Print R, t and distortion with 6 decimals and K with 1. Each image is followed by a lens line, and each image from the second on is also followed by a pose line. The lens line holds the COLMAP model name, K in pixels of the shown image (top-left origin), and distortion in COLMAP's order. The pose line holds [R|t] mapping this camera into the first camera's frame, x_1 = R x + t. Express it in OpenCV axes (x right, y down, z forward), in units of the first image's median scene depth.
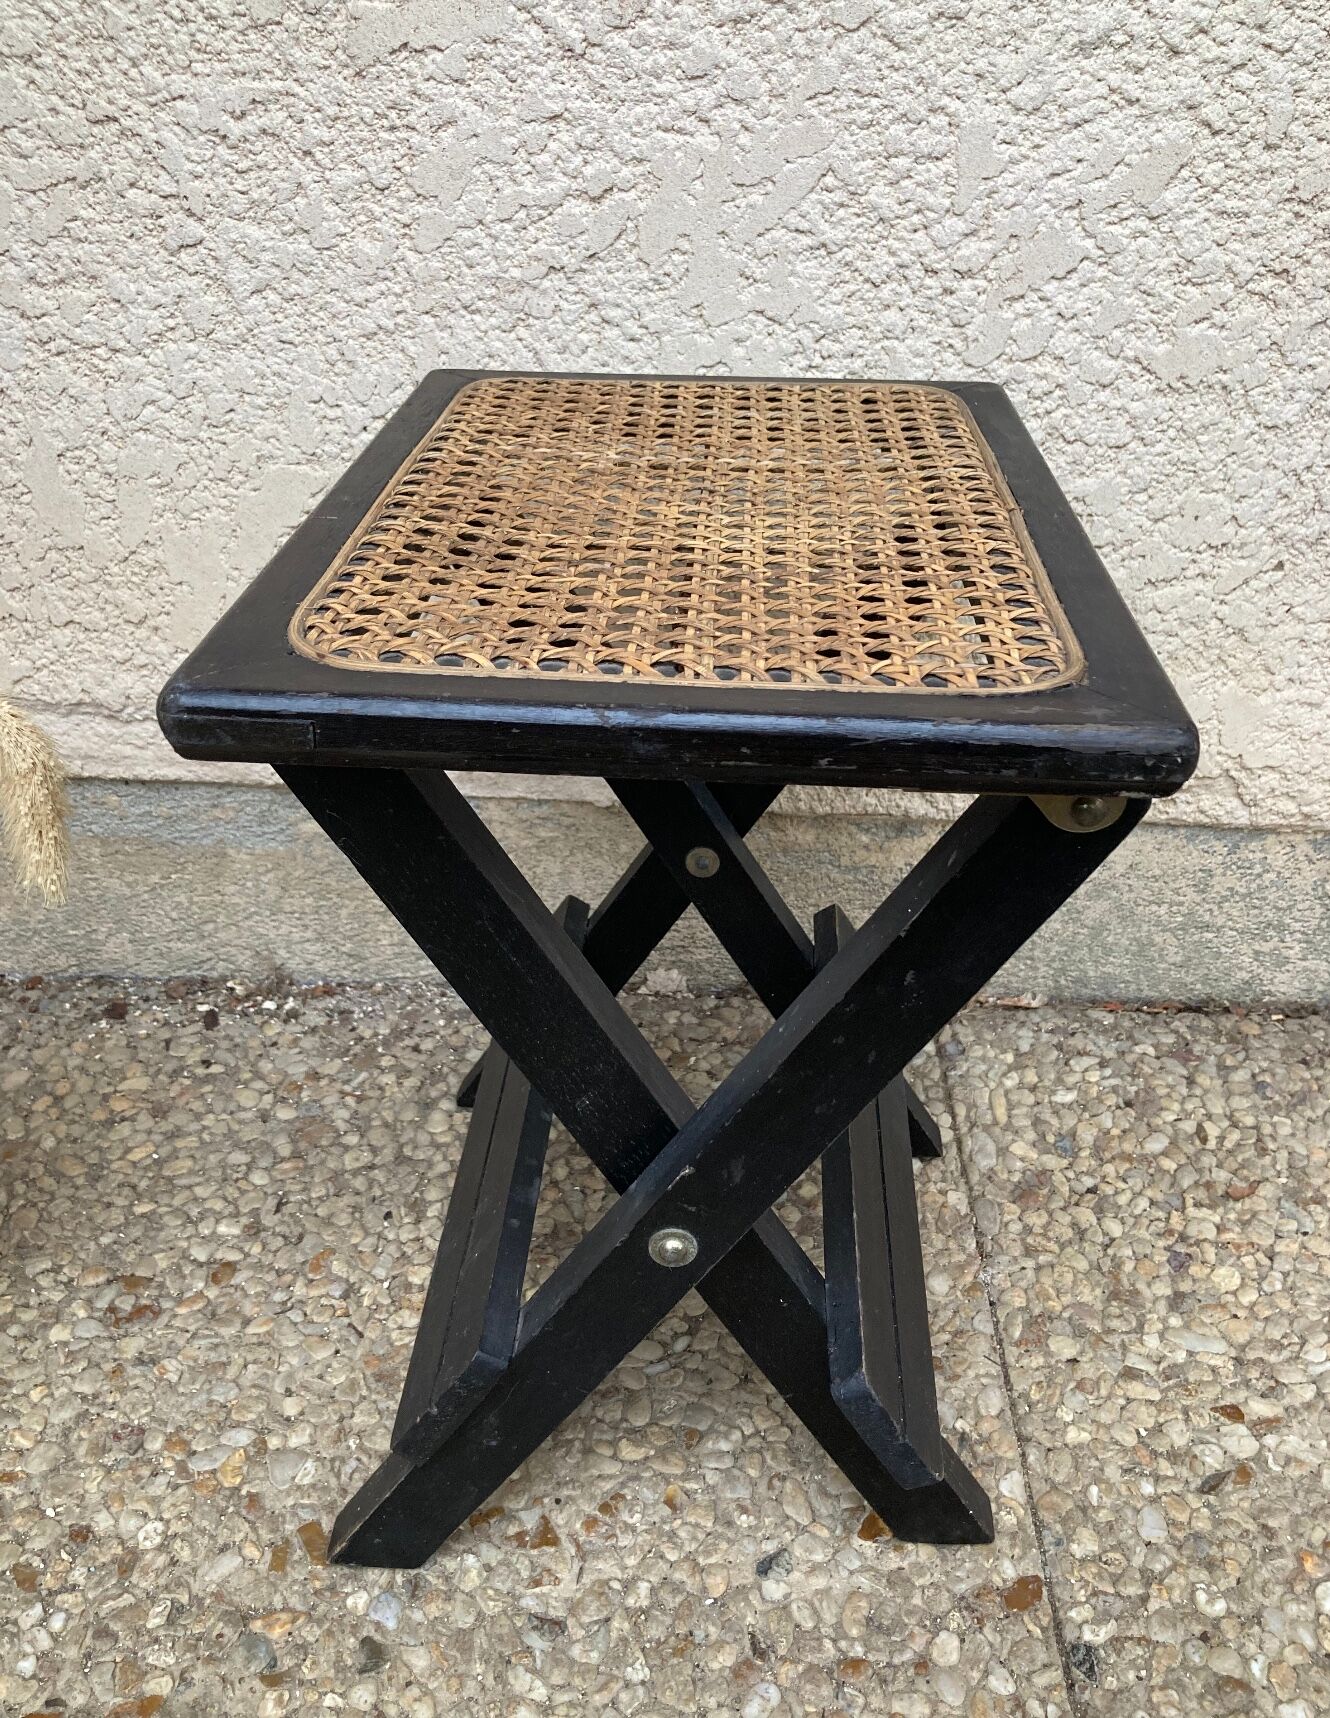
lens RADIAL K [[1535.1, 0, 696.4], [0, 1535.1, 831.2], [0, 0, 1]] dist [-0.021811, 0.056634]
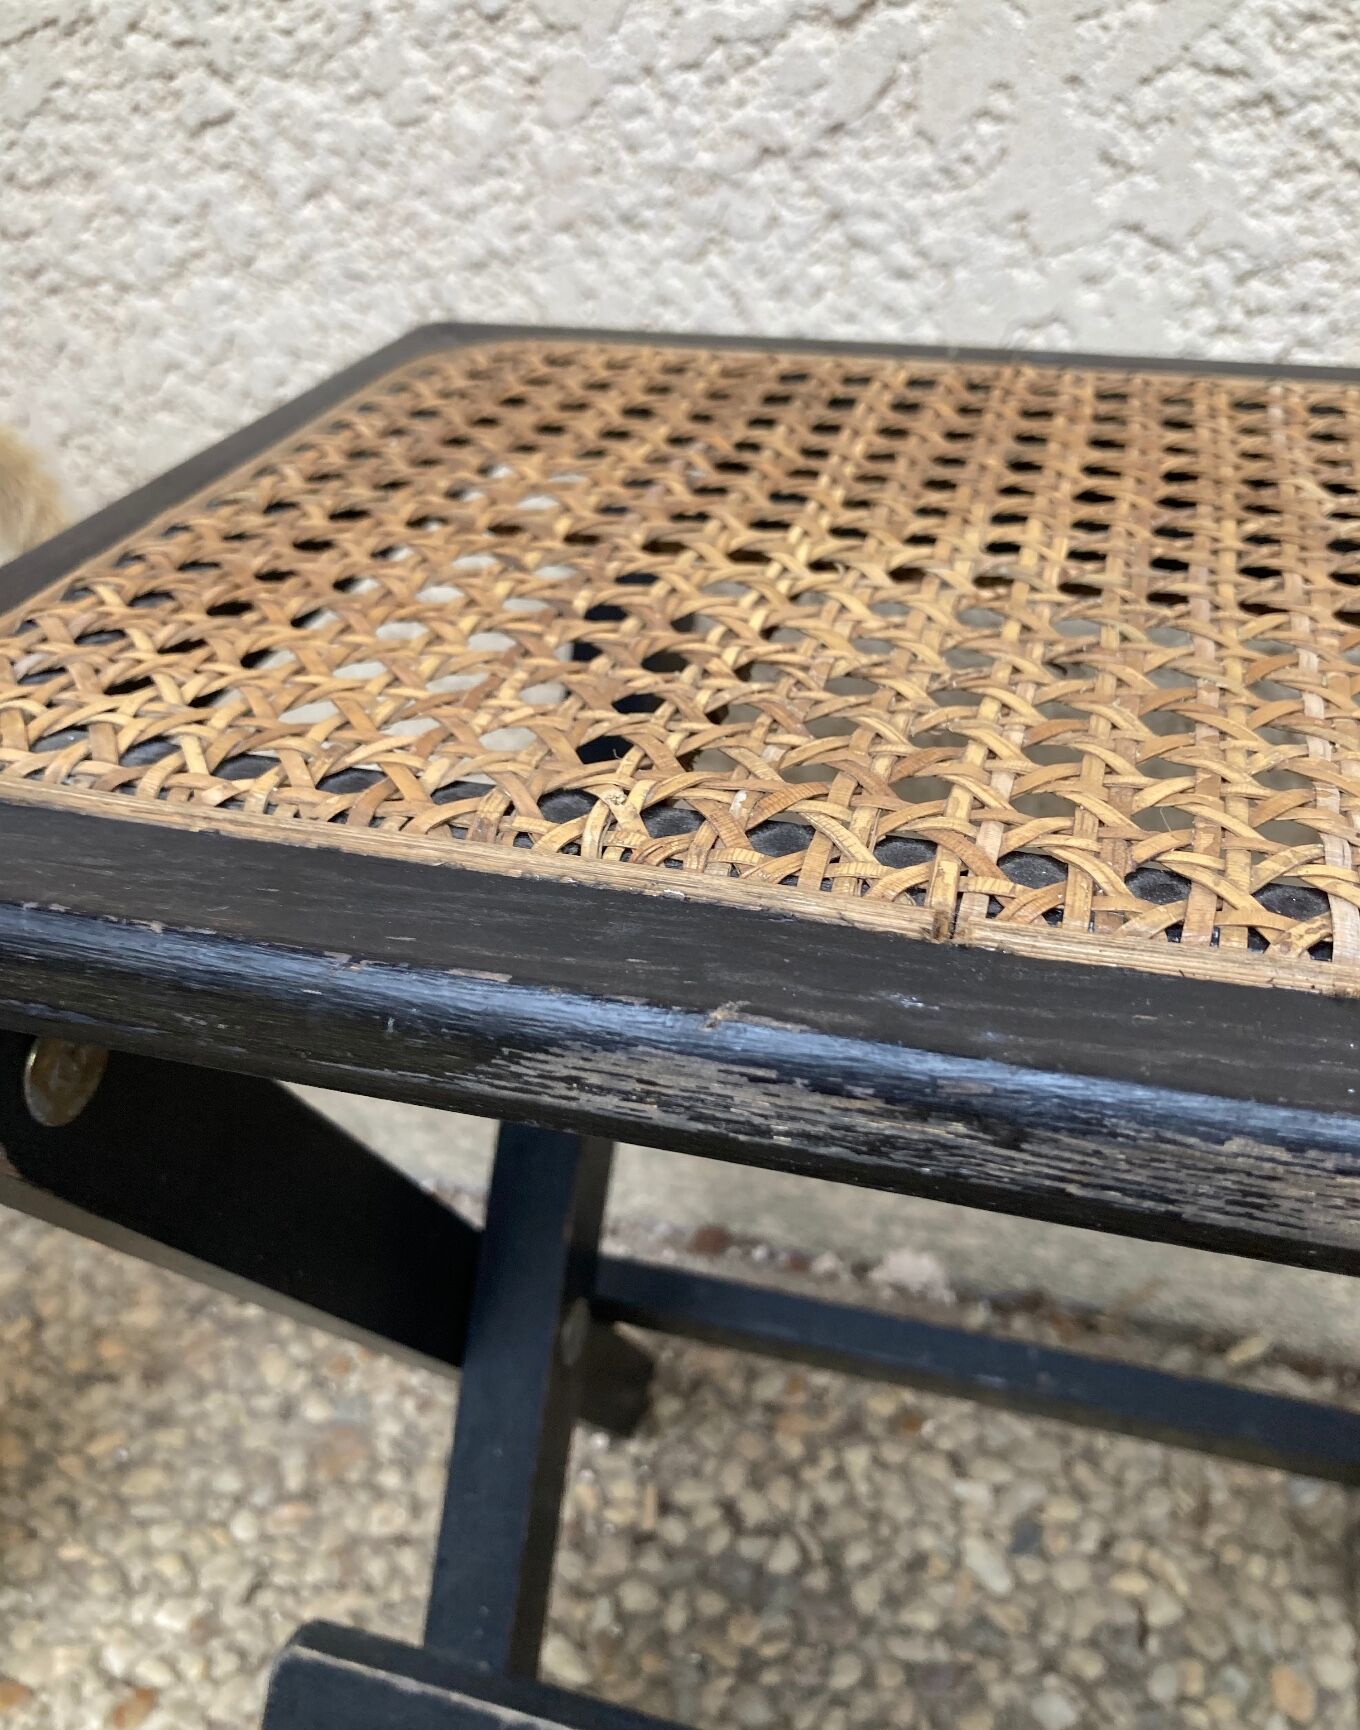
lens RADIAL K [[1553.1, 0, 691.3], [0, 1553.1, 814.0], [0, 0, 1]] dist [-0.001072, -0.009807]
pose [[0.960889, 0.096989, -0.259396, 0.056346], [-0.093058, 0.995283, 0.027420, -0.138117], [0.260832, -0.002208, 0.965382, 0.447089]]
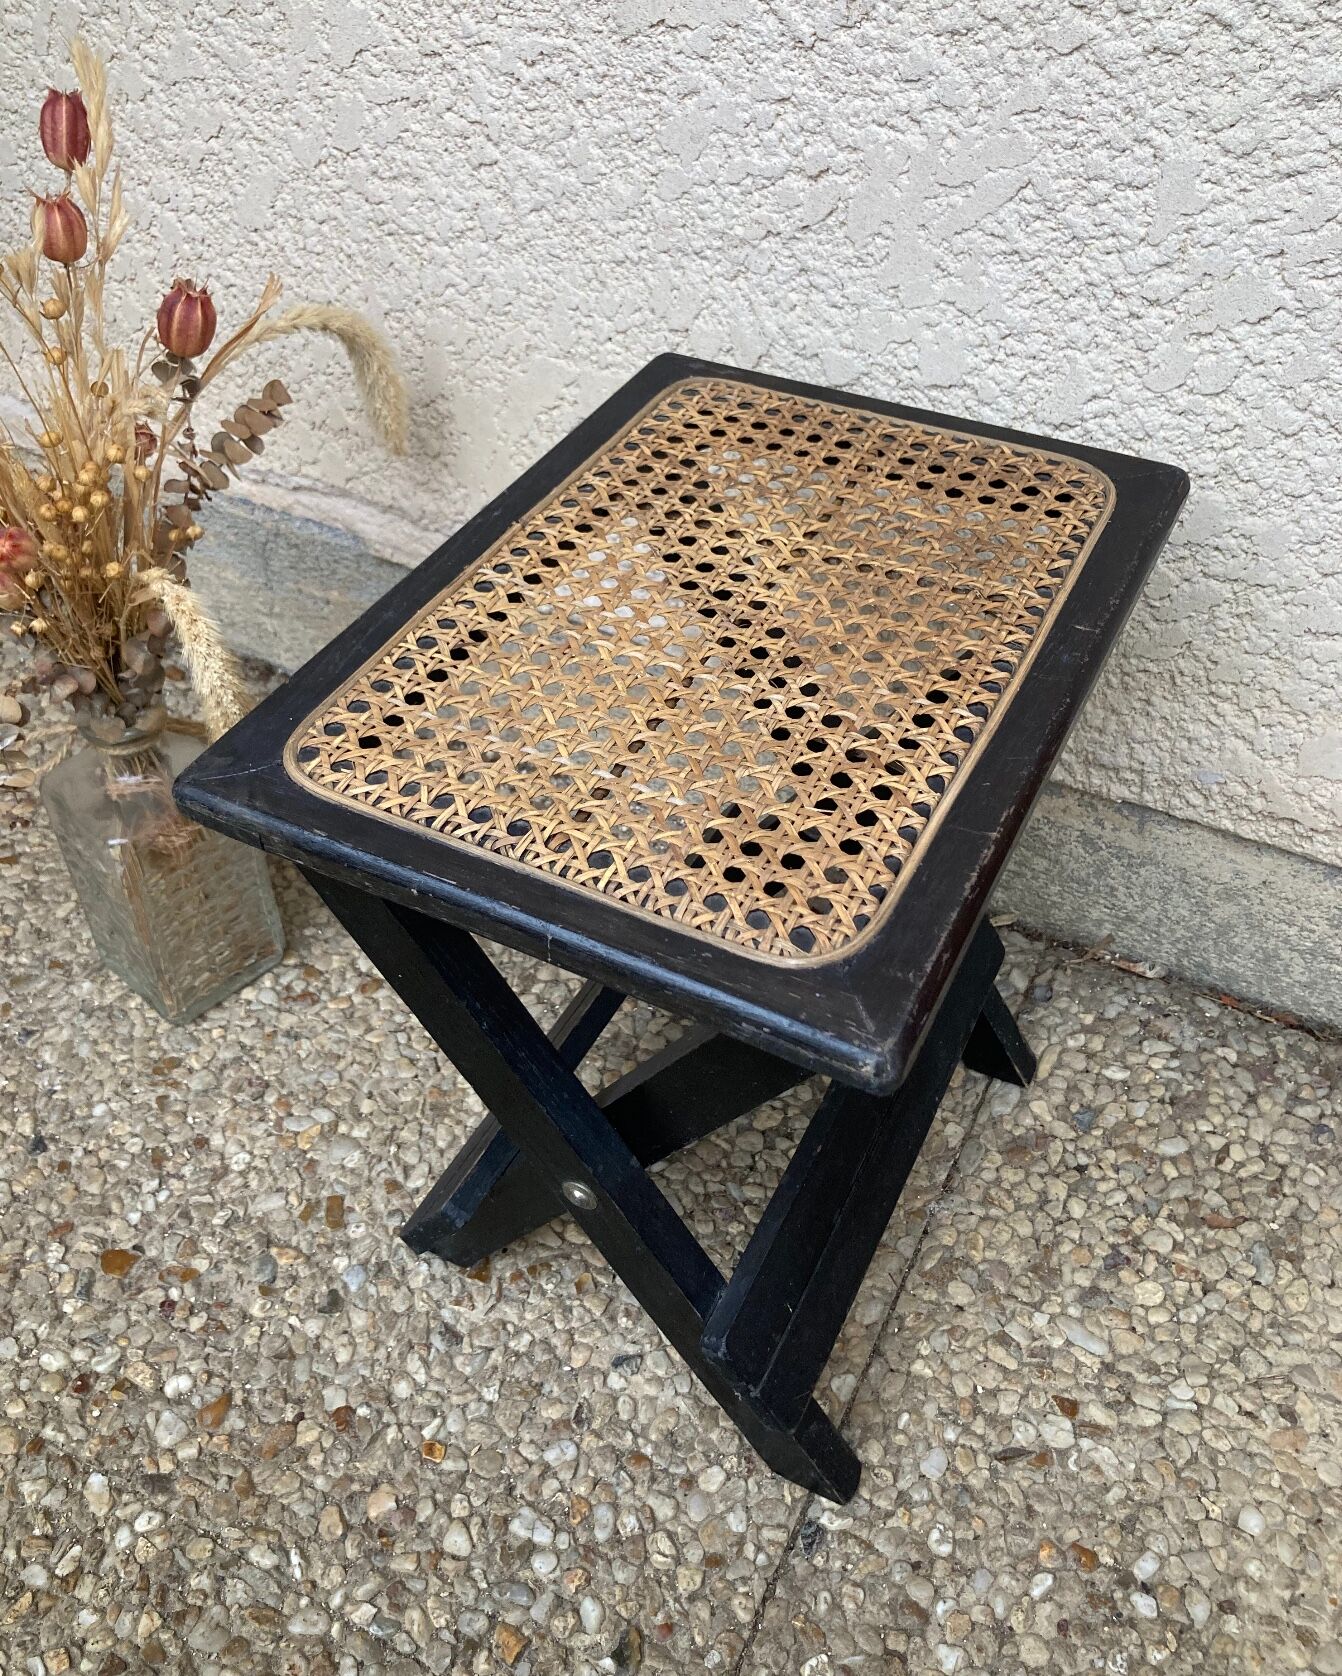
lens RADIAL K [[1528.6, 0, 671.0], [0, 1528.6, 776.2], [0, 0, 1]] dist [0.000988, 0.000000]
pose [[0.896100, 0.277824, -0.346149, 0.337208], [-0.207372, 0.951581, 0.226913, -0.242215], [0.392431, -0.131556, 0.910325, -0.063891]]
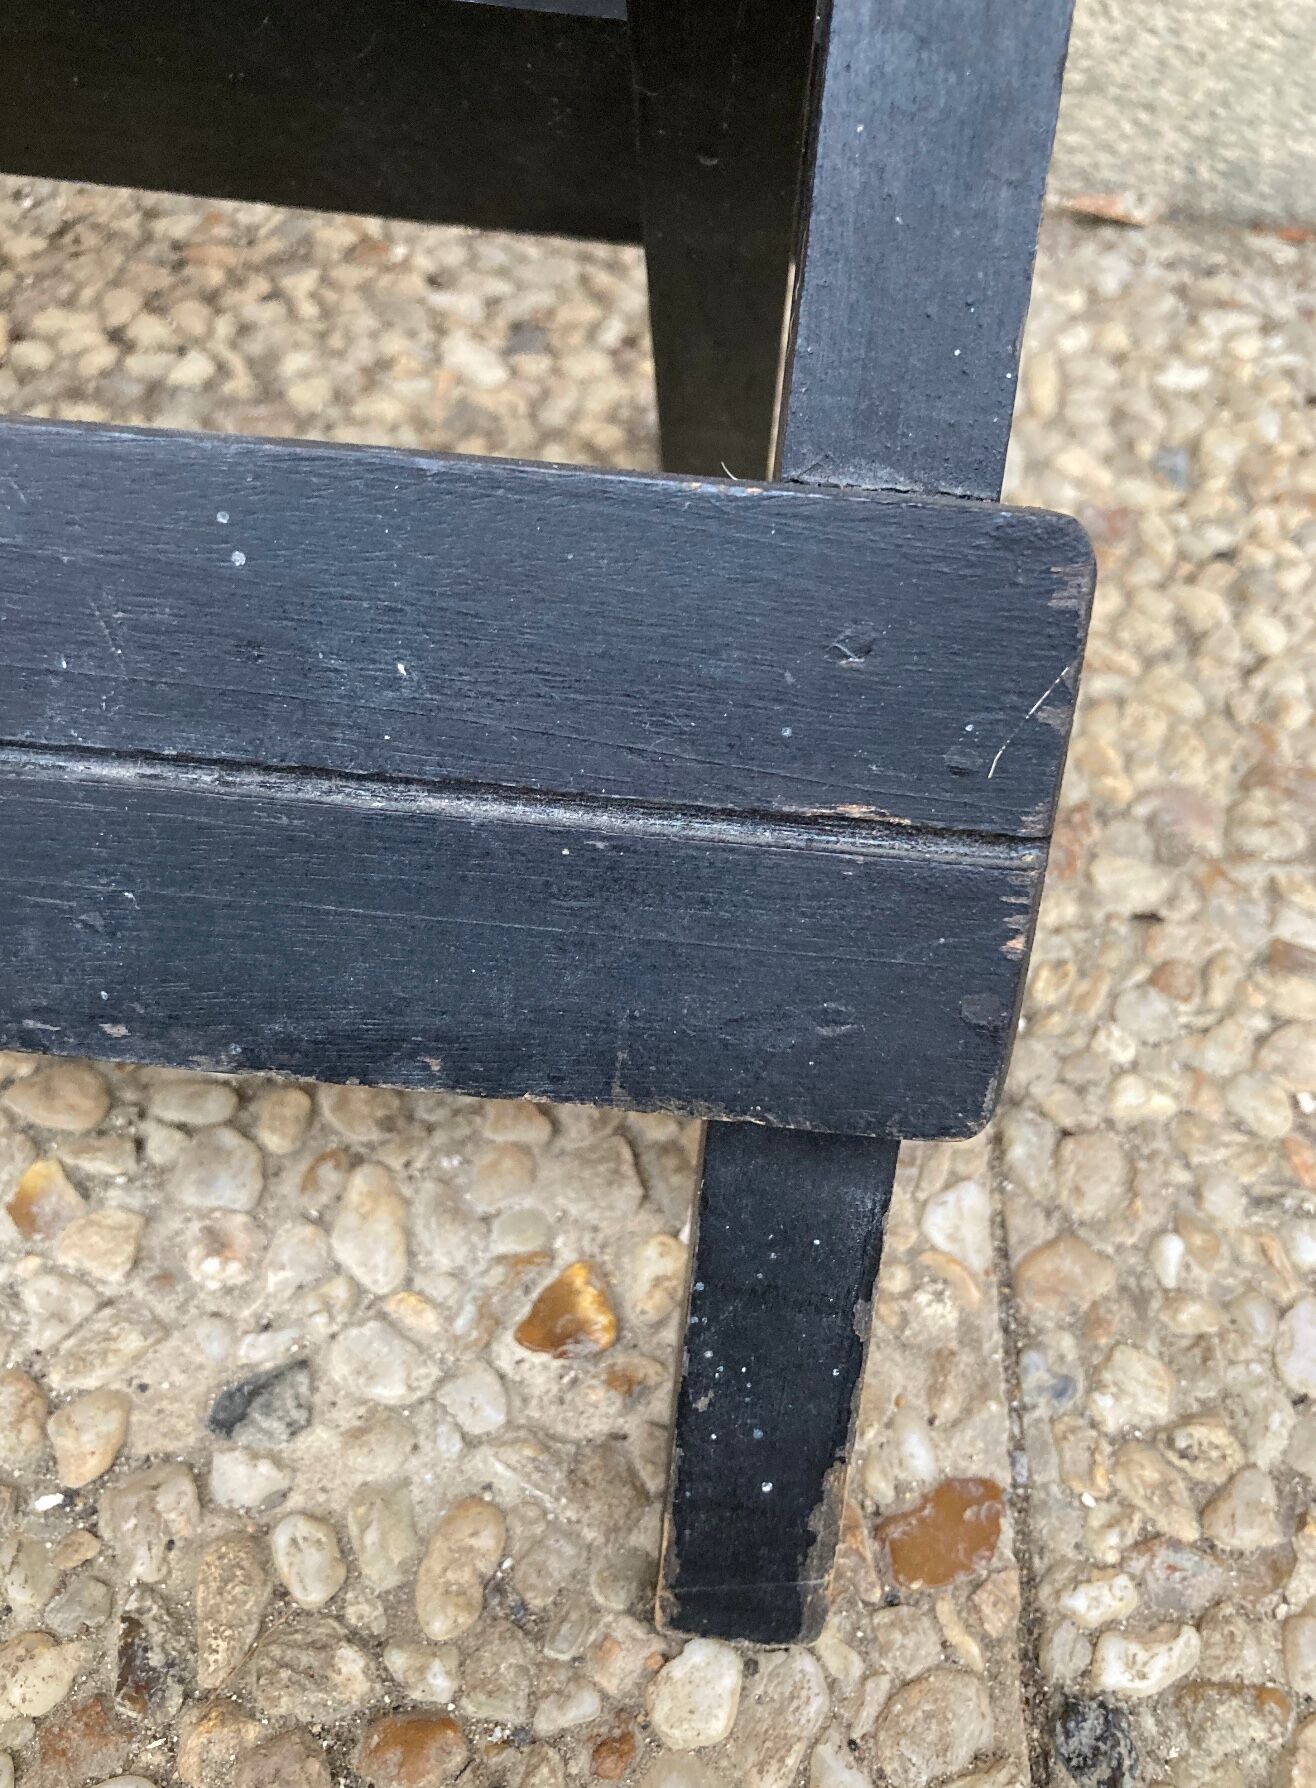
lens RADIAL K [[1542.5, 0, 693.0], [0, 1542.5, 917.9], [0, 0, 1]] dist [-0.036446, 0.040946]
pose [[0.997515, 0.069998, 0.007953, 0.122070], [-0.068155, 0.930322, 0.360355, 0.207531], [0.017826, -0.360001, 0.932781, 0.618278]]
